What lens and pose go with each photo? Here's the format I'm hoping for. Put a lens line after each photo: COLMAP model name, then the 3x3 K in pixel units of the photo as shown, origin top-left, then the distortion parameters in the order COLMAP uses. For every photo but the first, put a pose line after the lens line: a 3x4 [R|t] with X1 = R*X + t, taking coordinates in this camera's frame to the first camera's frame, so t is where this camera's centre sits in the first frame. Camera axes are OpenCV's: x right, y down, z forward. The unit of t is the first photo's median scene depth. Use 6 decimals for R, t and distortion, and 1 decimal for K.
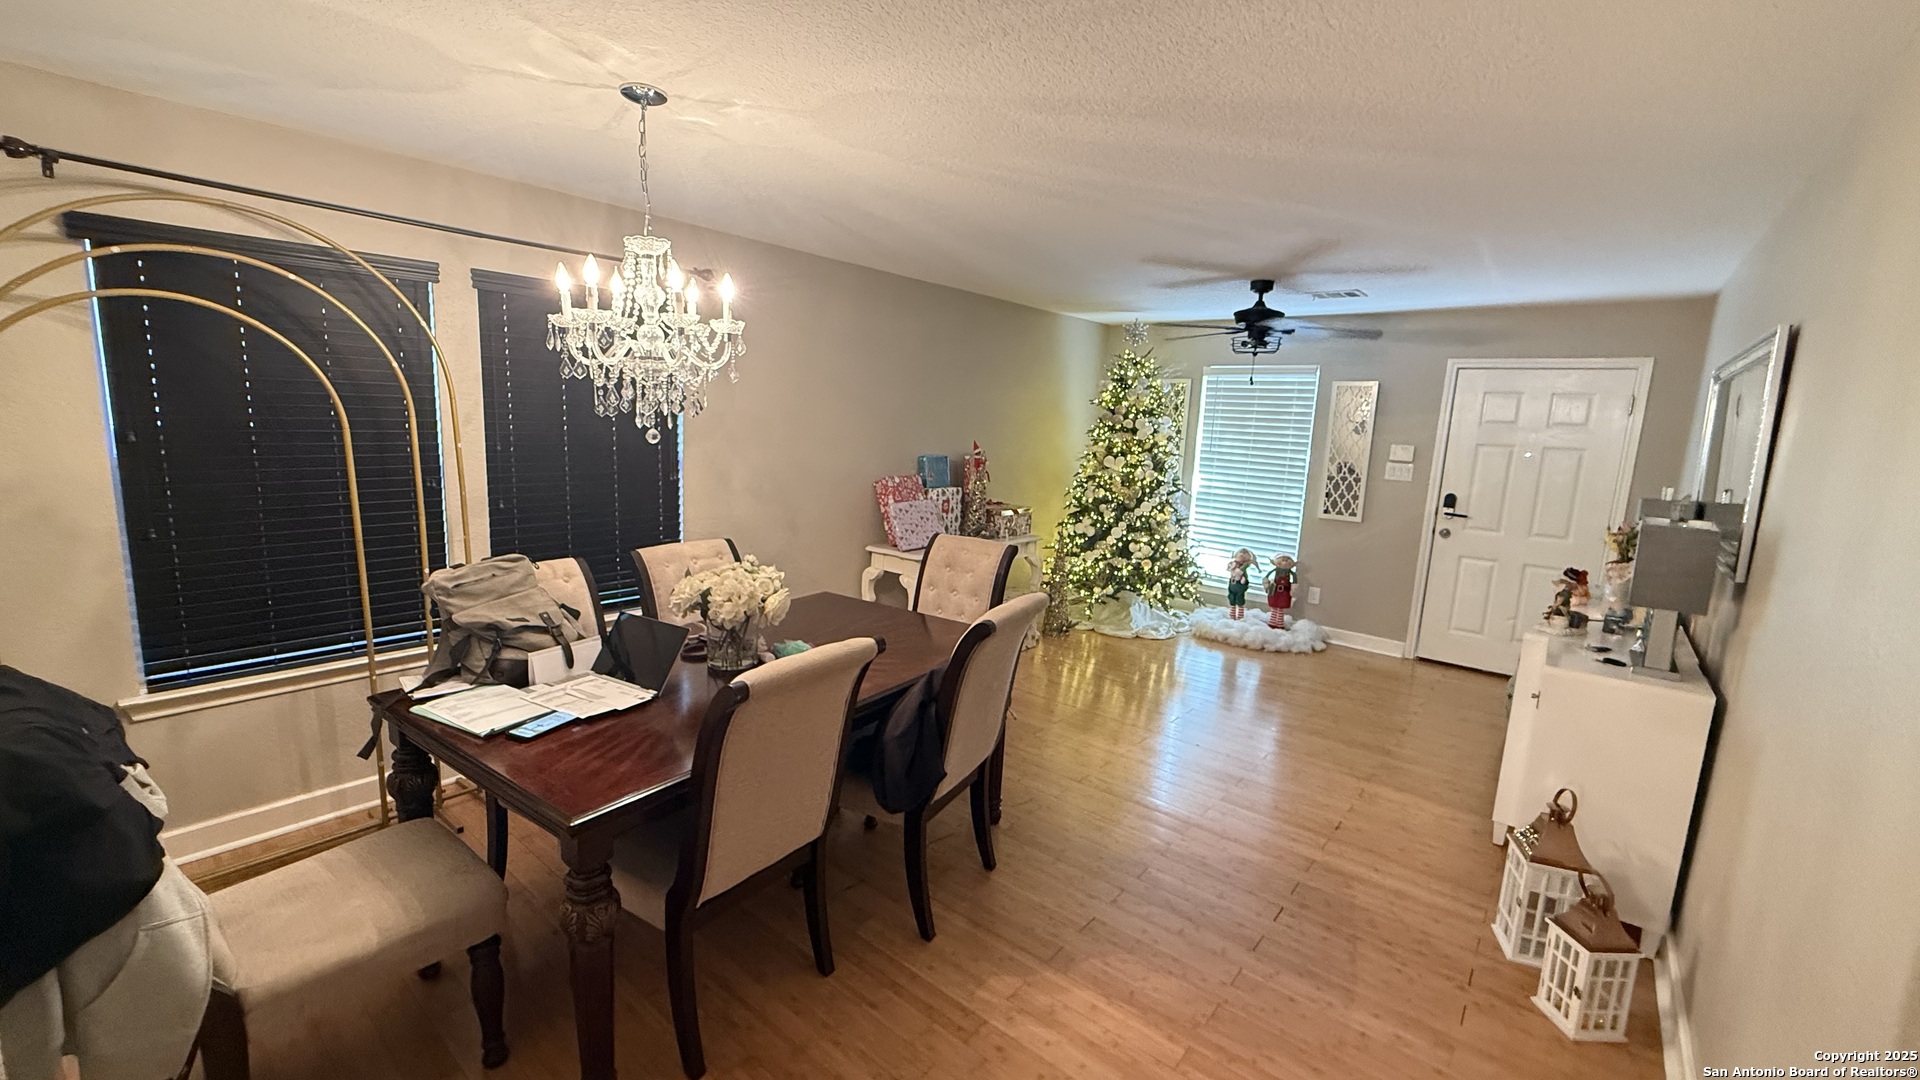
lens RADIAL K [[761.8, 0, 941.4], [0, 761.8, 544.2], [0, 0, 1]] dist [-0.001476, -0.000011]
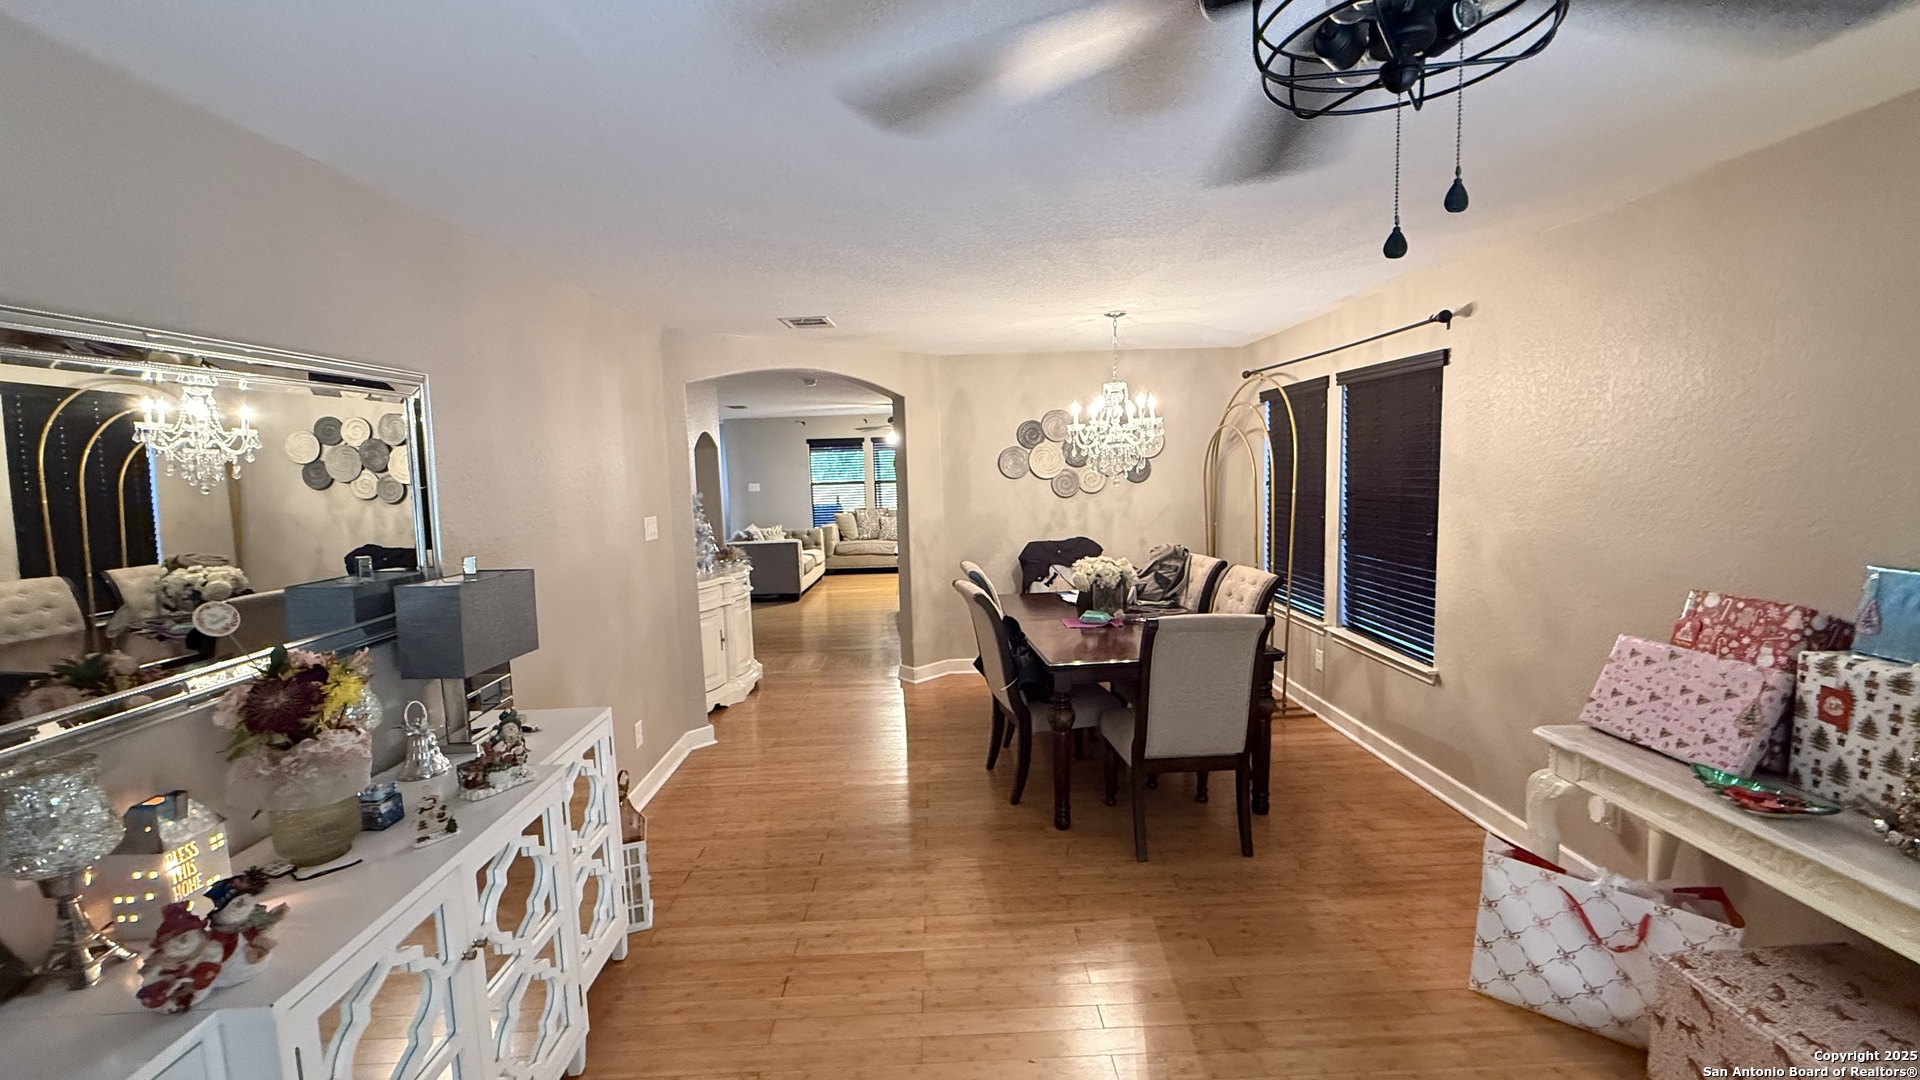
lens RADIAL K [[761.8, 0, 950.7], [0, 761.8, 537.1], [0, 0, 1]] dist [-0.001476, -0.000011]
pose [[-0.745571, 0.048811, -0.664637, 0.469055], [-0.103623, 0.976693, 0.187970, -0.129665], [0.658321, 0.209016, -0.723136, 0.829988]]
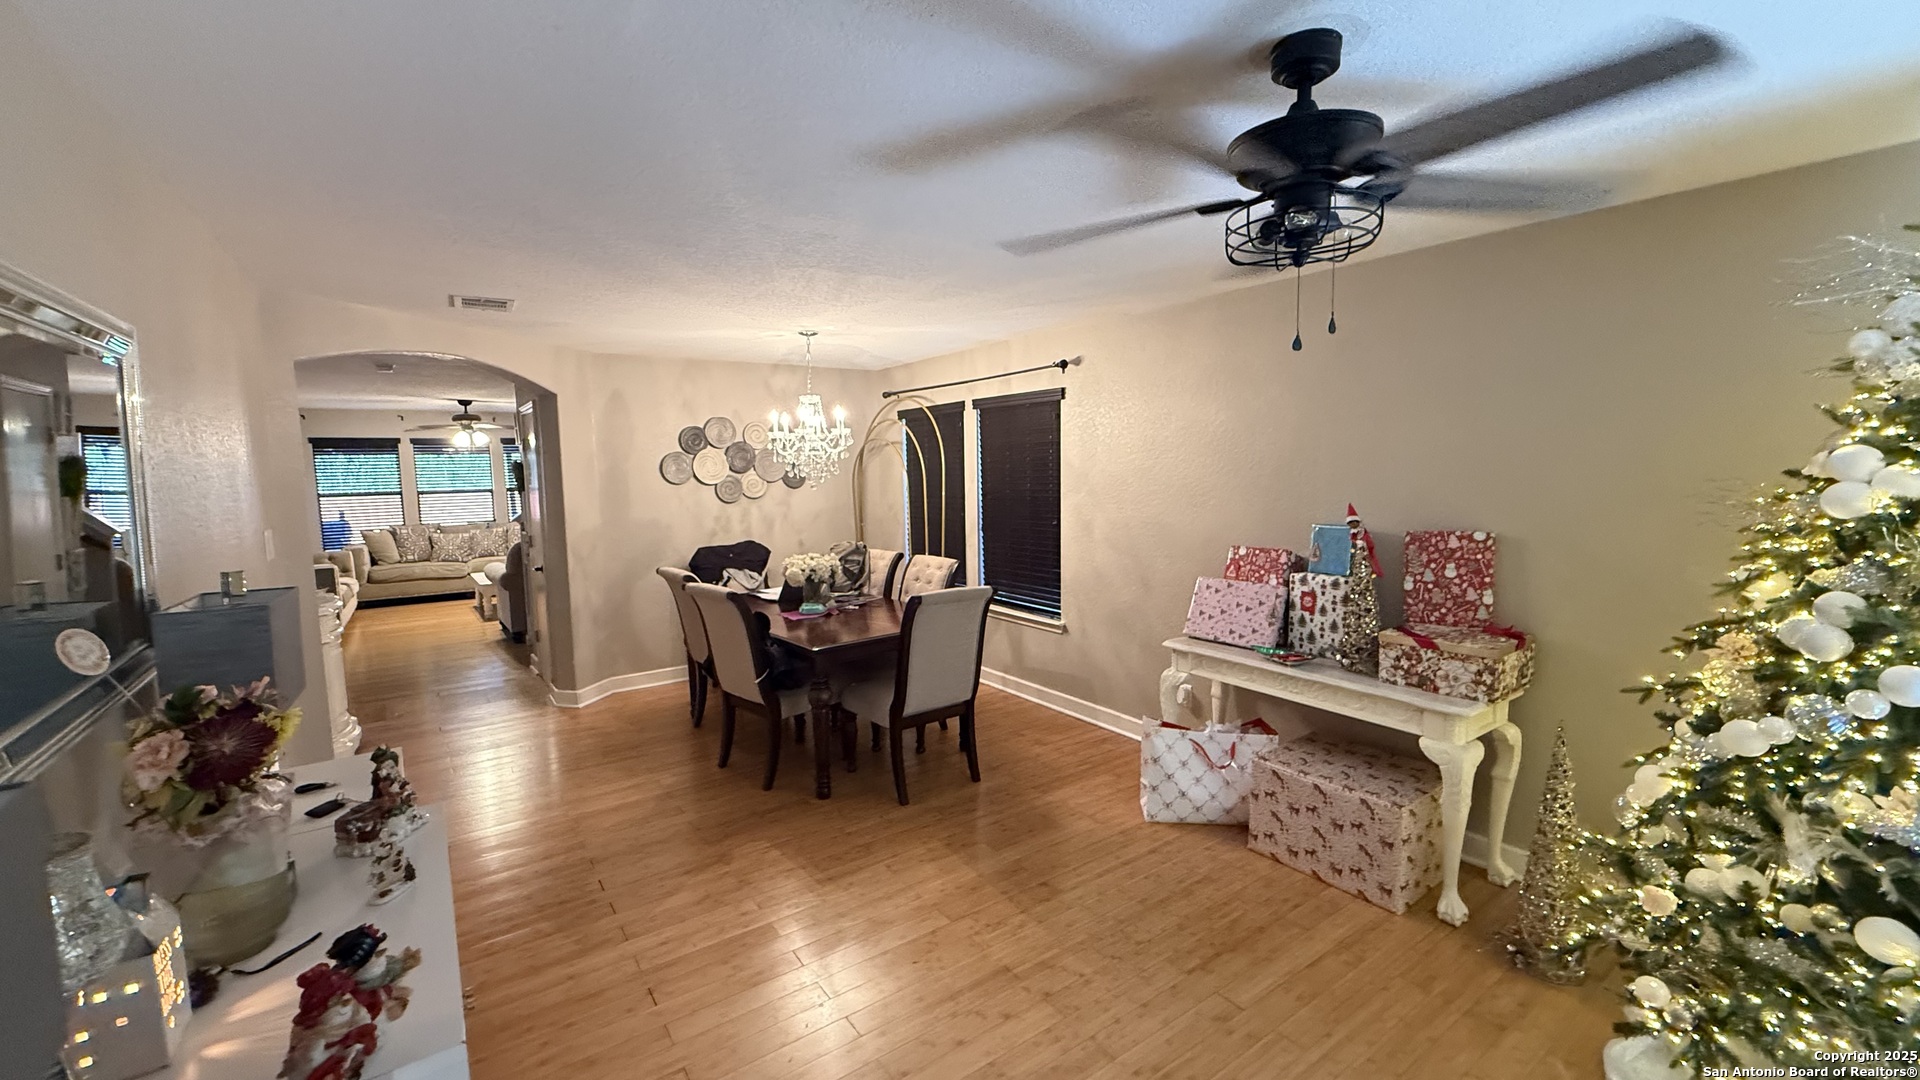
lens RADIAL K [[761.8, 0, 953.8], [0, 761.8, 535.7], [0, 0, 1]] dist [-0.001476, -0.000011]
pose [[-0.245256, 0.056340, -0.967820, 0.606746], [-0.145468, 0.984869, 0.094196, -0.105141], [0.958482, 0.163889, -0.233349, 0.730529]]
